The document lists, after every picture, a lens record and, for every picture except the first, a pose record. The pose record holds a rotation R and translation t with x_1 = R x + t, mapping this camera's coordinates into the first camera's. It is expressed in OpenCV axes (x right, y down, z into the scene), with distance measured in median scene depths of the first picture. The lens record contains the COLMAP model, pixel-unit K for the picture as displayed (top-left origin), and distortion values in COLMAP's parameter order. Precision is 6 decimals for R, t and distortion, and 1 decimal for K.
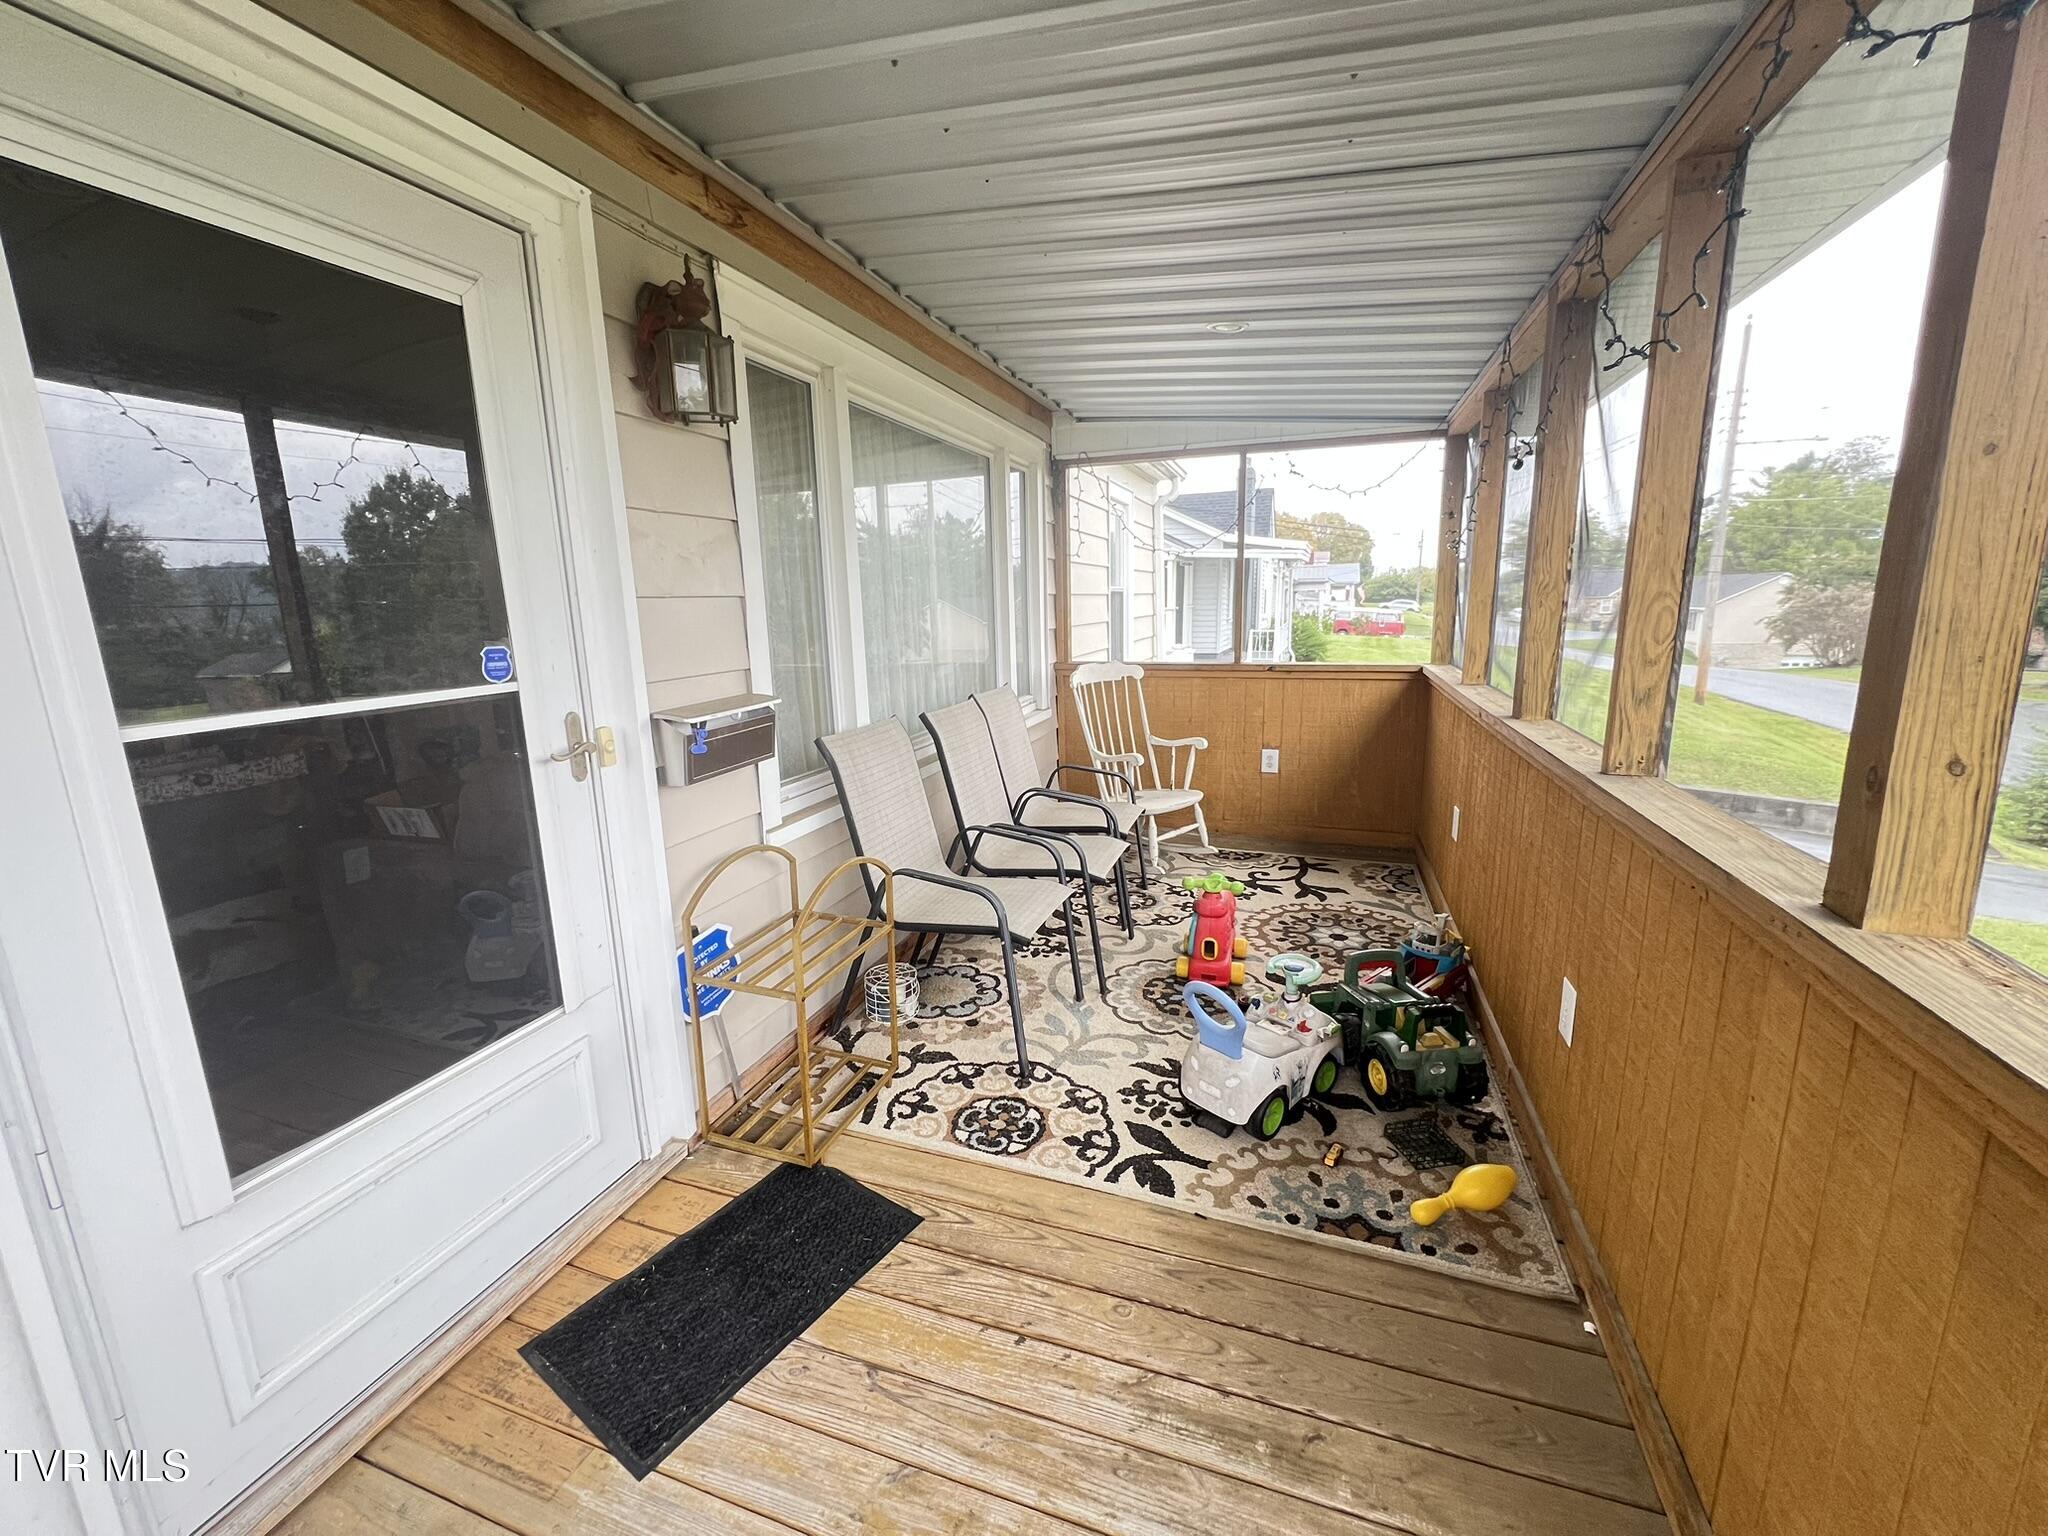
lens RADIAL K [[820.0, 0, 1013.3], [0, 820.0, 762.8], [0, 0, 1]] dist [0.000358, 0.000058]
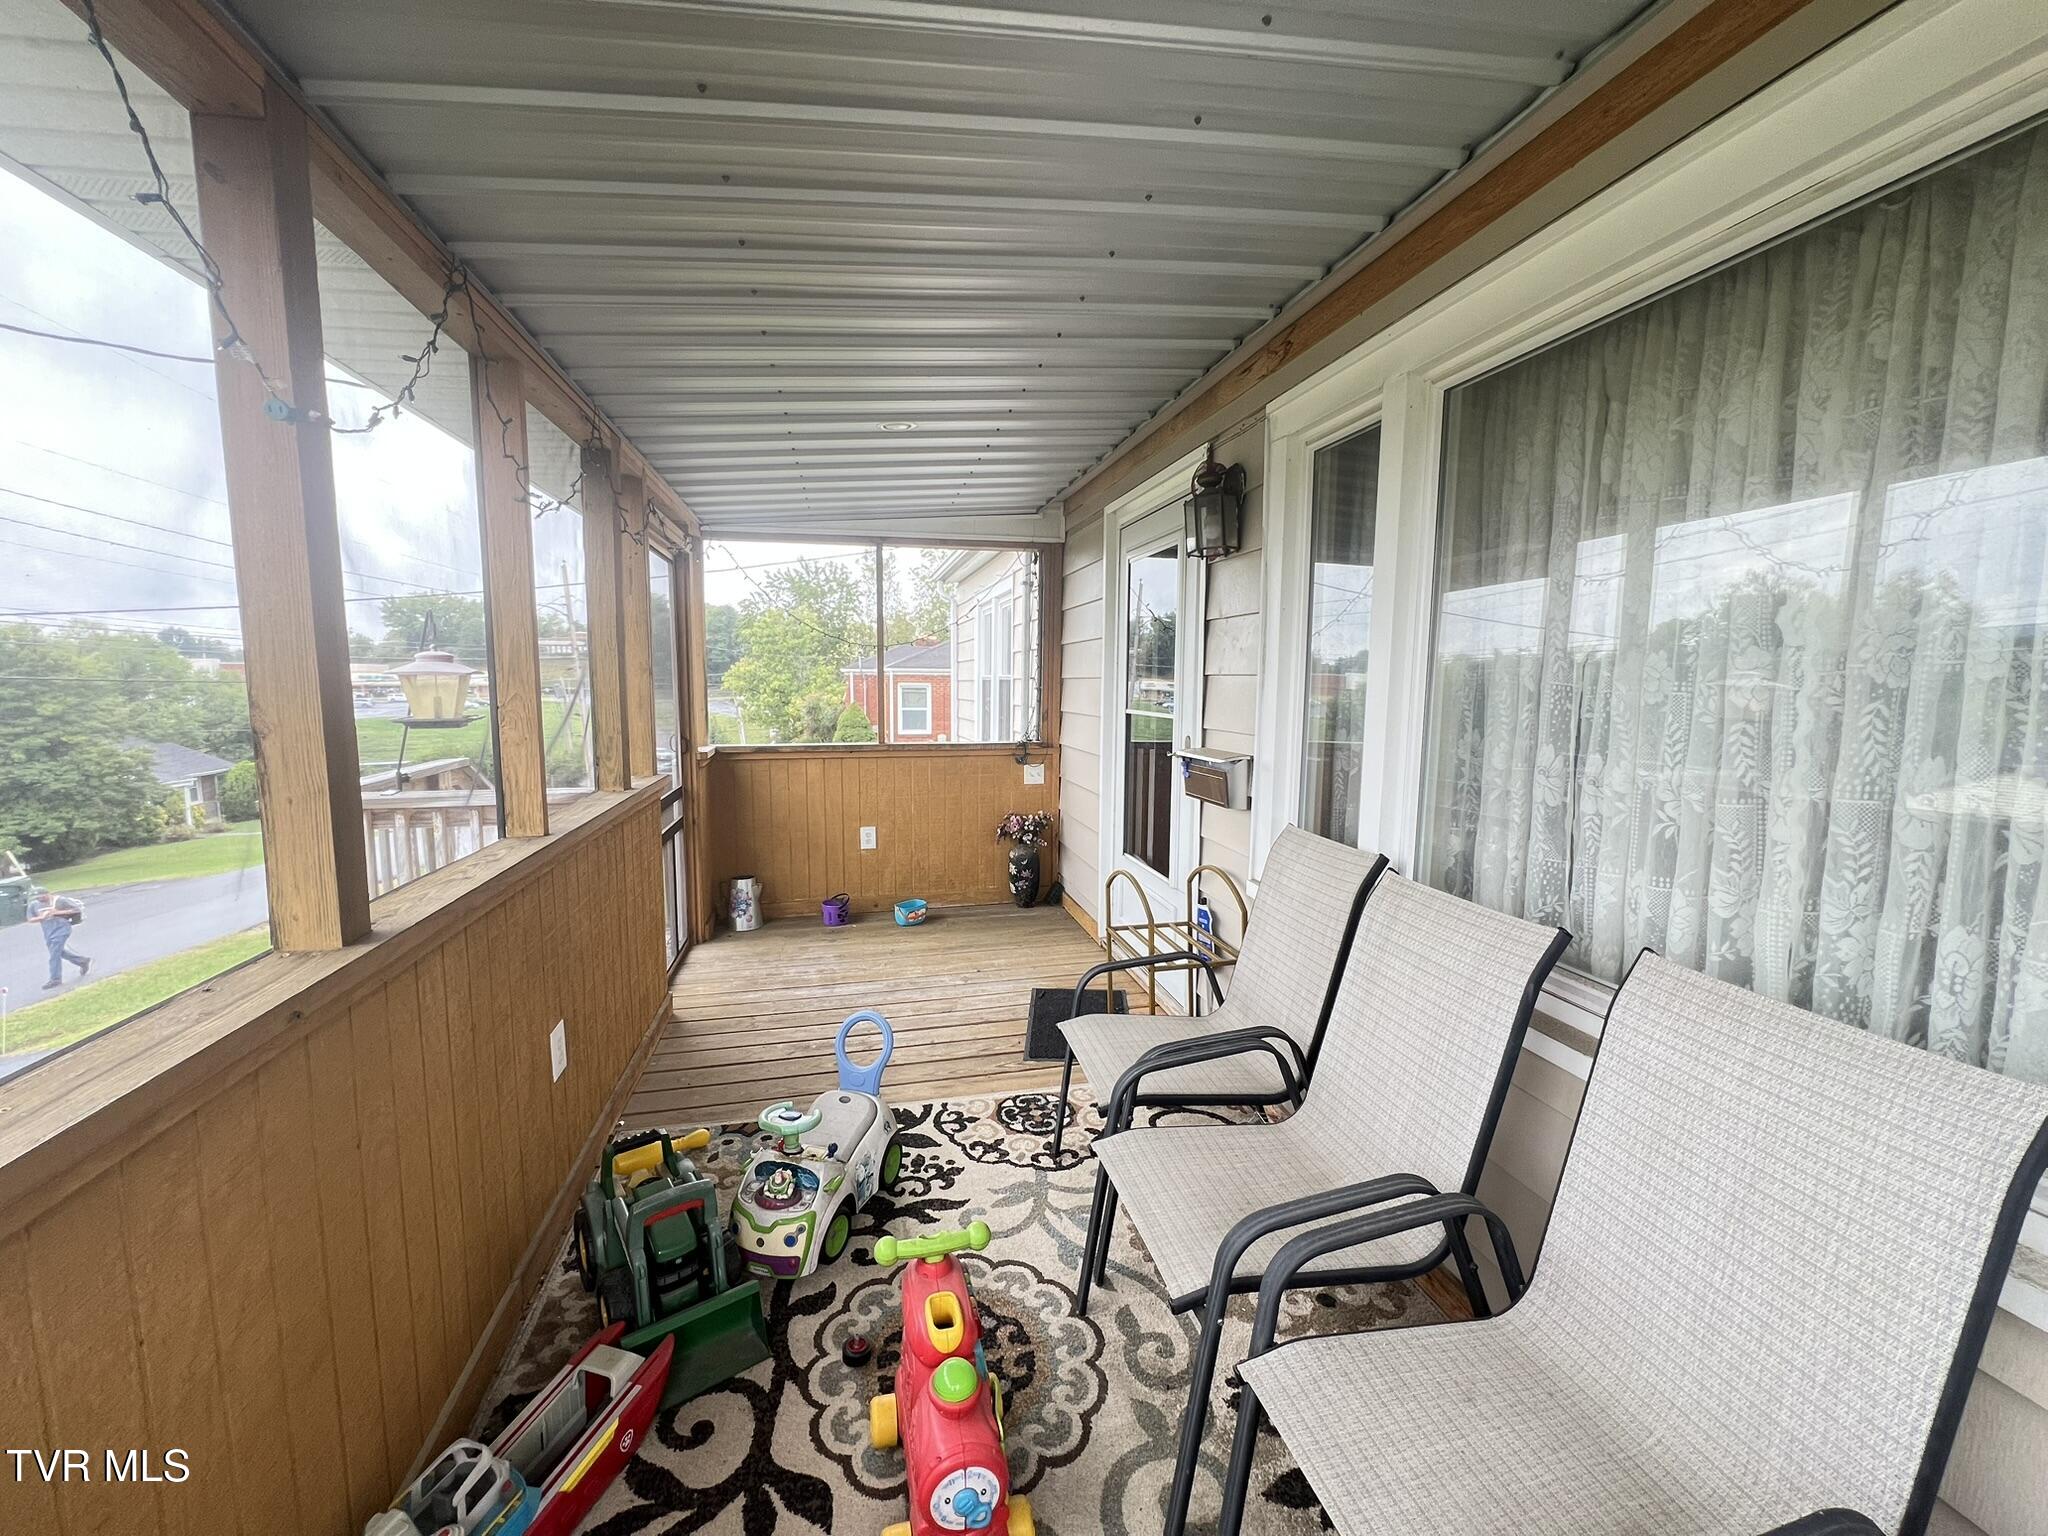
lens RADIAL K [[820.0, 0, 1013.3], [0, 820.0, 762.8], [0, 0, 1]] dist [0.000358, 0.000058]
pose [[-0.852104, 0.076169, -0.517801, 0.587482], [-0.086795, 0.955088, 0.283325, -0.381552], [0.516126, 0.286365, -0.807223, 1.792798]]
